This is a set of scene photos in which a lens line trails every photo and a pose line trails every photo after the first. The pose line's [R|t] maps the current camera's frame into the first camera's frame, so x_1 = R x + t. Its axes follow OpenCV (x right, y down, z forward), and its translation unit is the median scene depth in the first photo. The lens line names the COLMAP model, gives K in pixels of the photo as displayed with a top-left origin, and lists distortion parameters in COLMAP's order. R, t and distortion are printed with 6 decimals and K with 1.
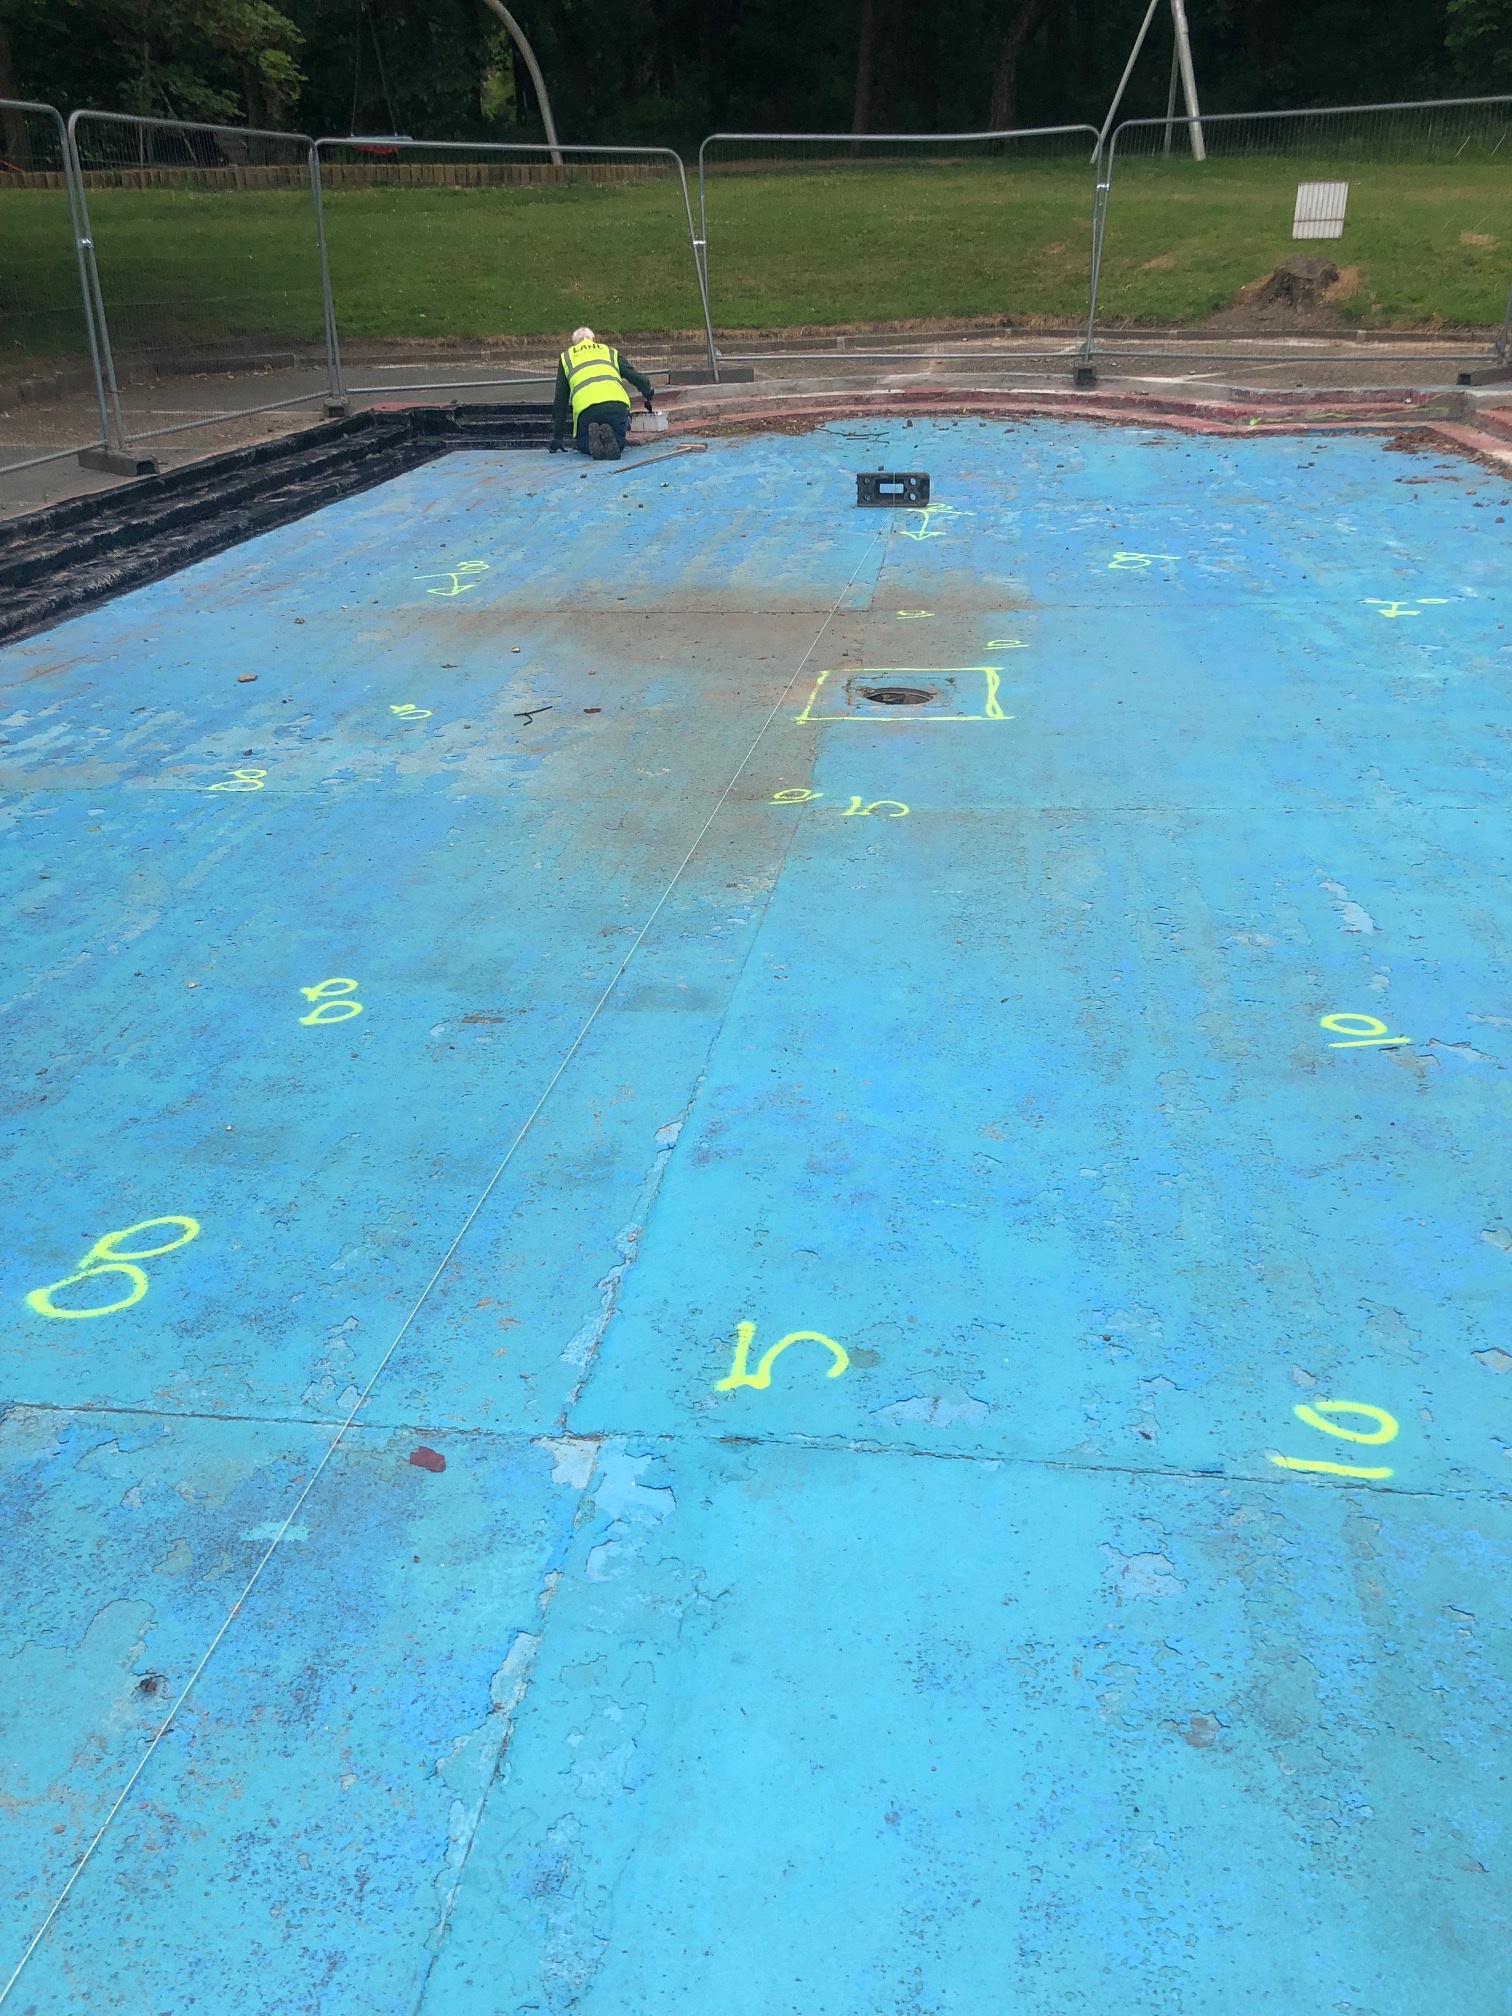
lens RADIAL K [[1668.0, 0, 766.3], [0, 1668.0, 1007.2], [0, 0, 1]] dist [0.003231, 0.016724]
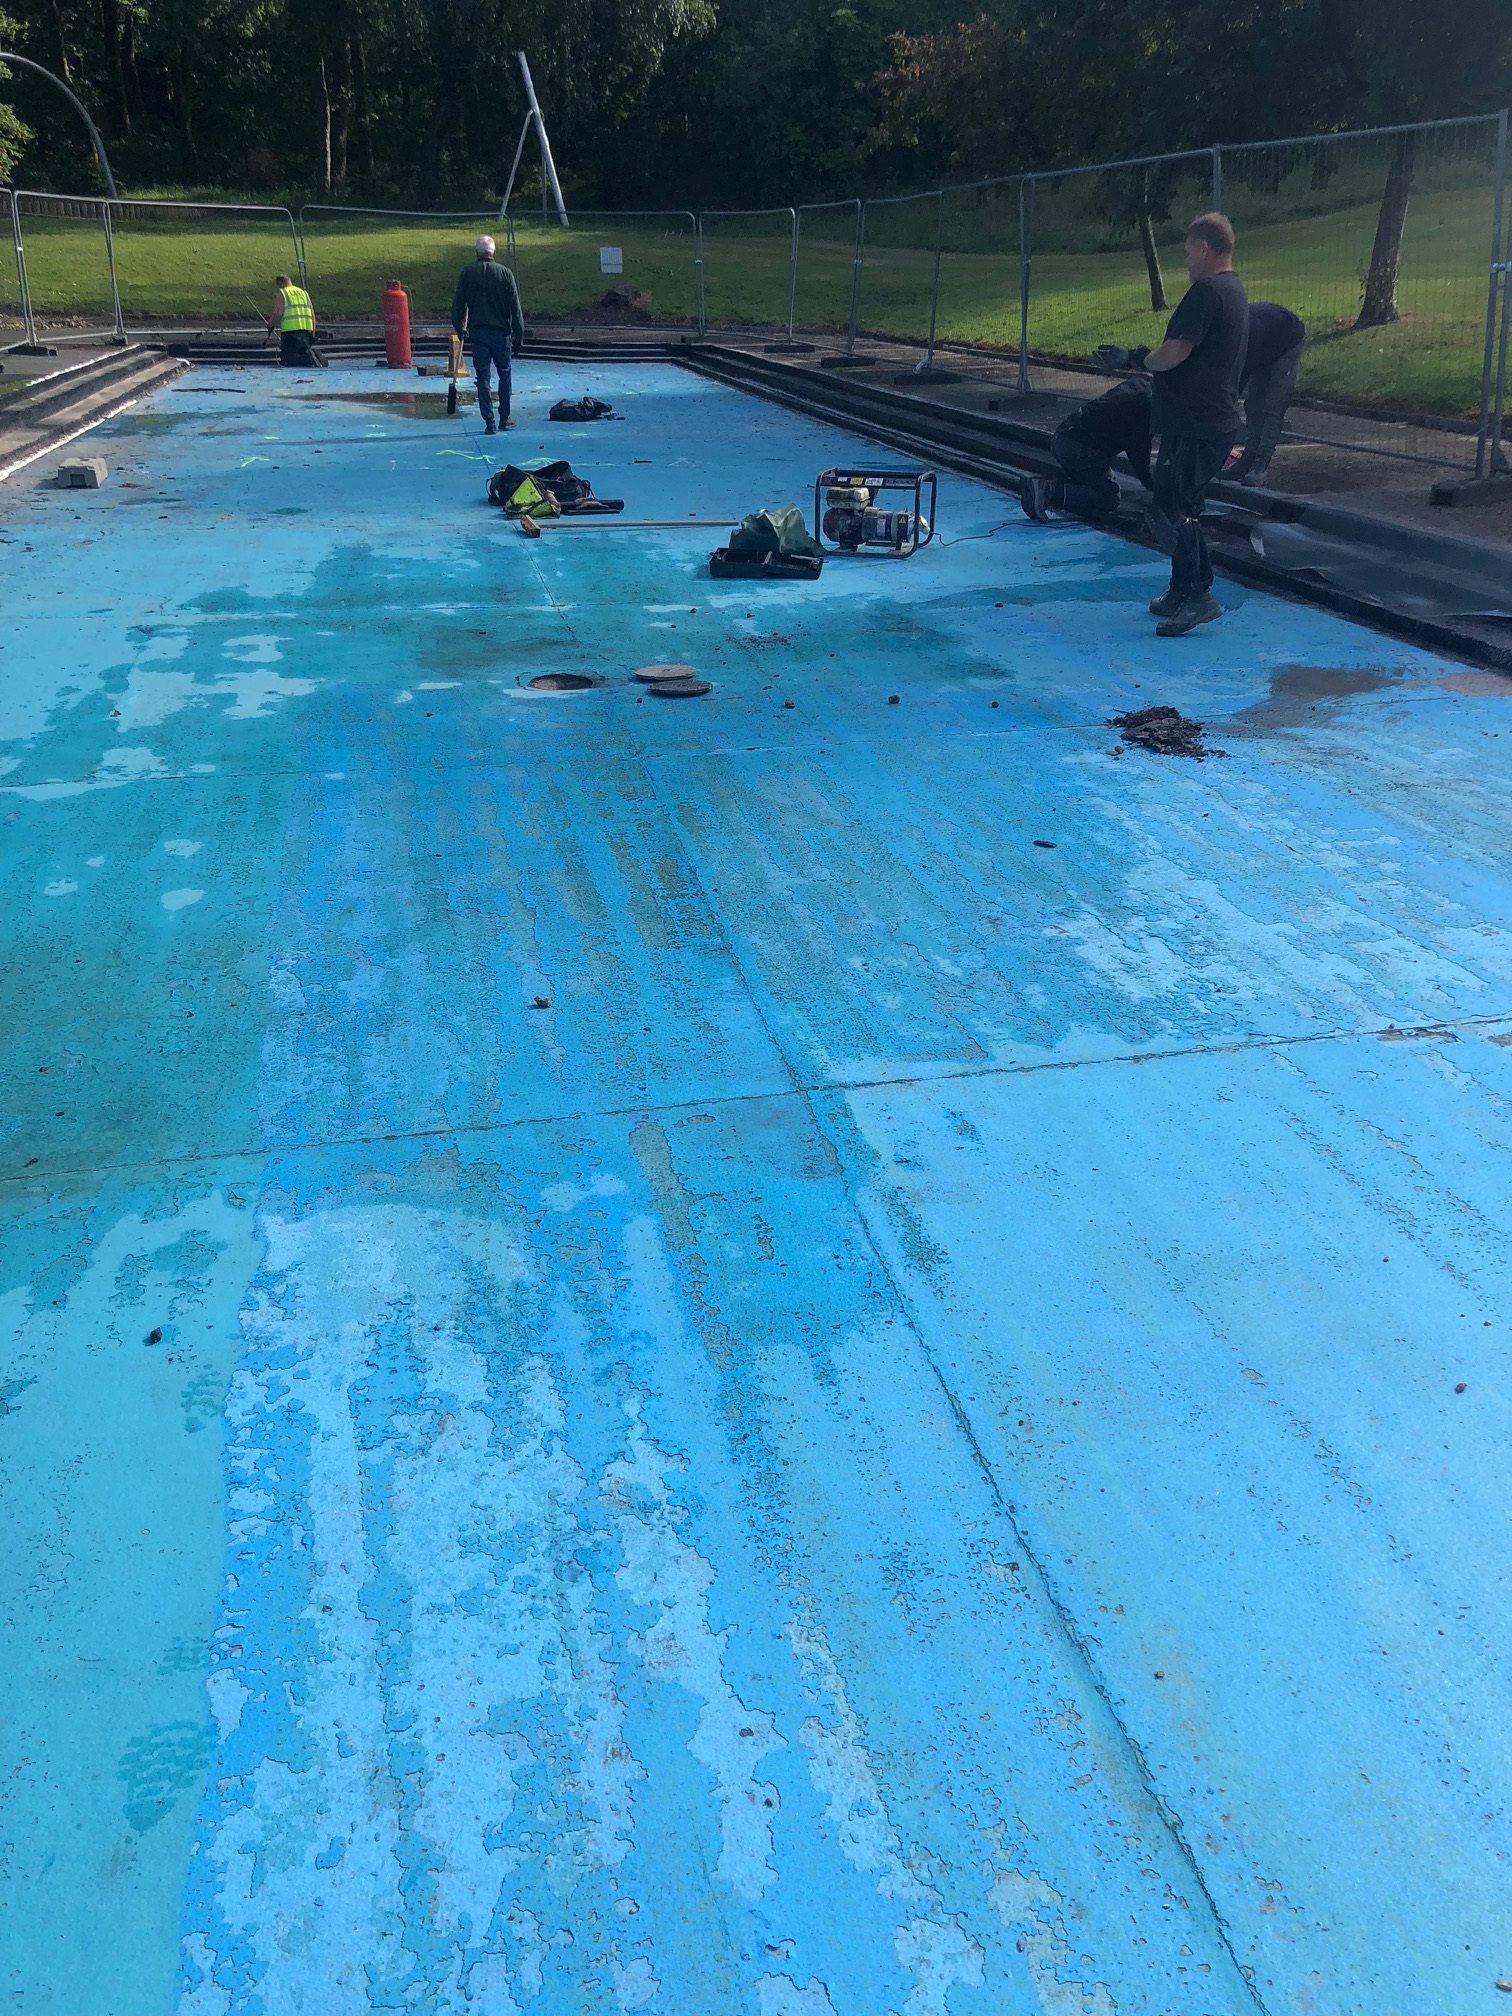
lens RADIAL K [[1668.0, 0, 761.1], [0, 1668.0, 1003.1], [0, 0, 1]] dist [0.003231, 0.016724]
pose [[0.946714, -0.101431, 0.305687, -0.204708], [0.107445, 0.994207, -0.002866, 0.430031], [-0.303626, 0.035558, 0.952128, -0.915979]]
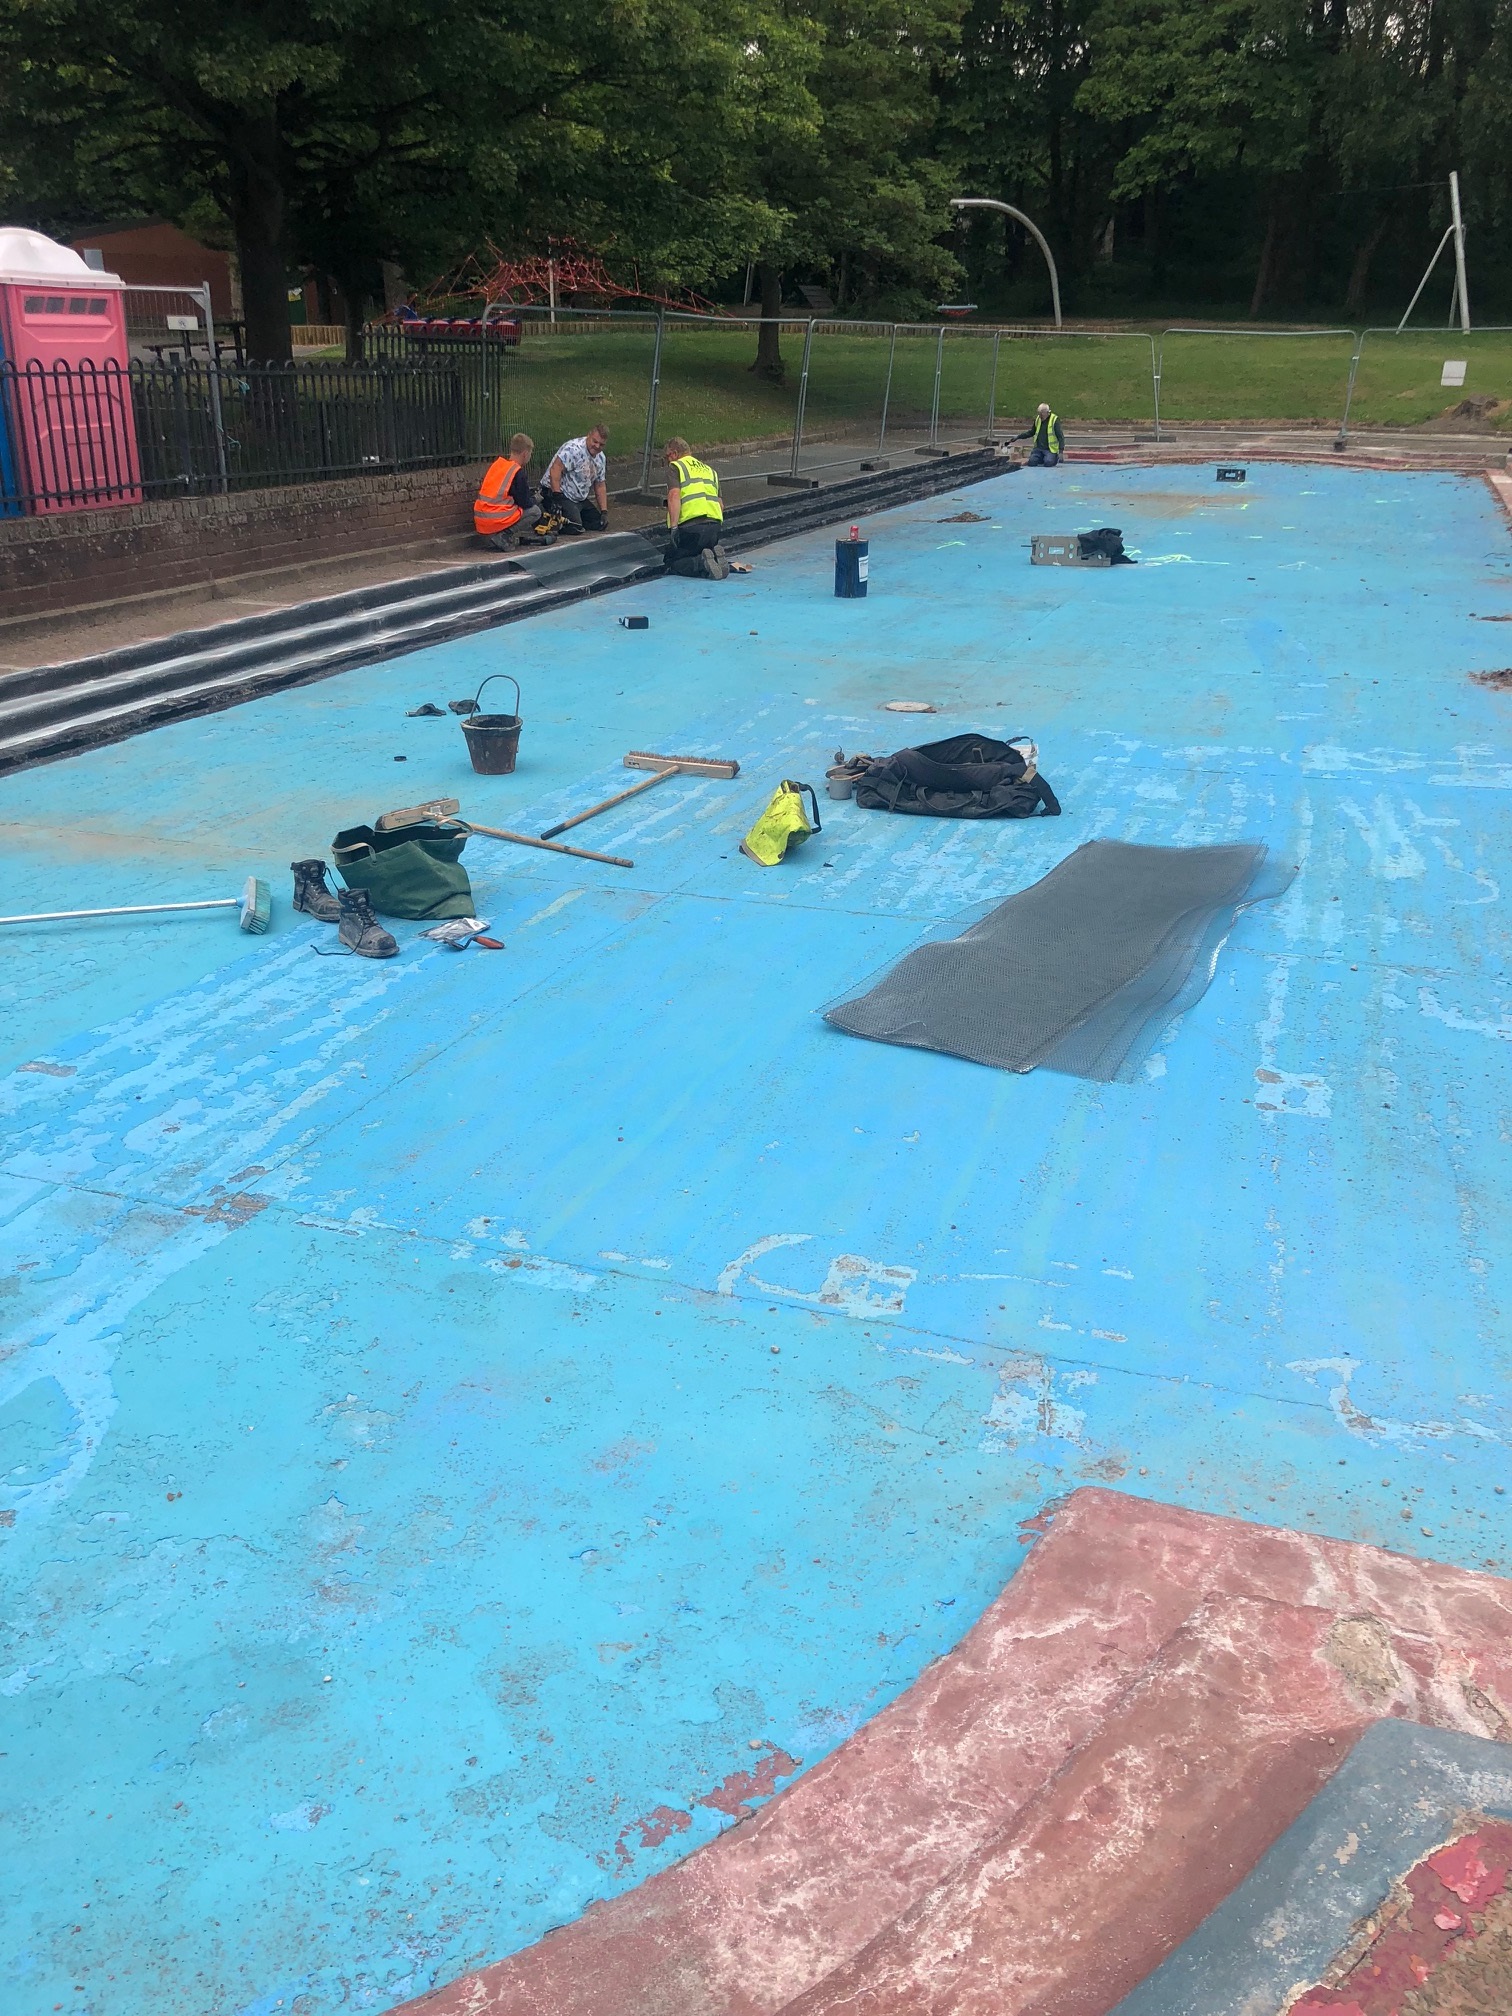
lens RADIAL K [[1668.0, 0, 753.1], [0, 1668.0, 1012.3], [0, 0, 1]] dist [0.003231, 0.016724]
pose [[0.972602, 0.113149, -0.203081, -0.016924], [-0.124157, 0.991362, -0.042267, 0.489311], [0.196544, 0.066322, 0.978249, -1.108031]]
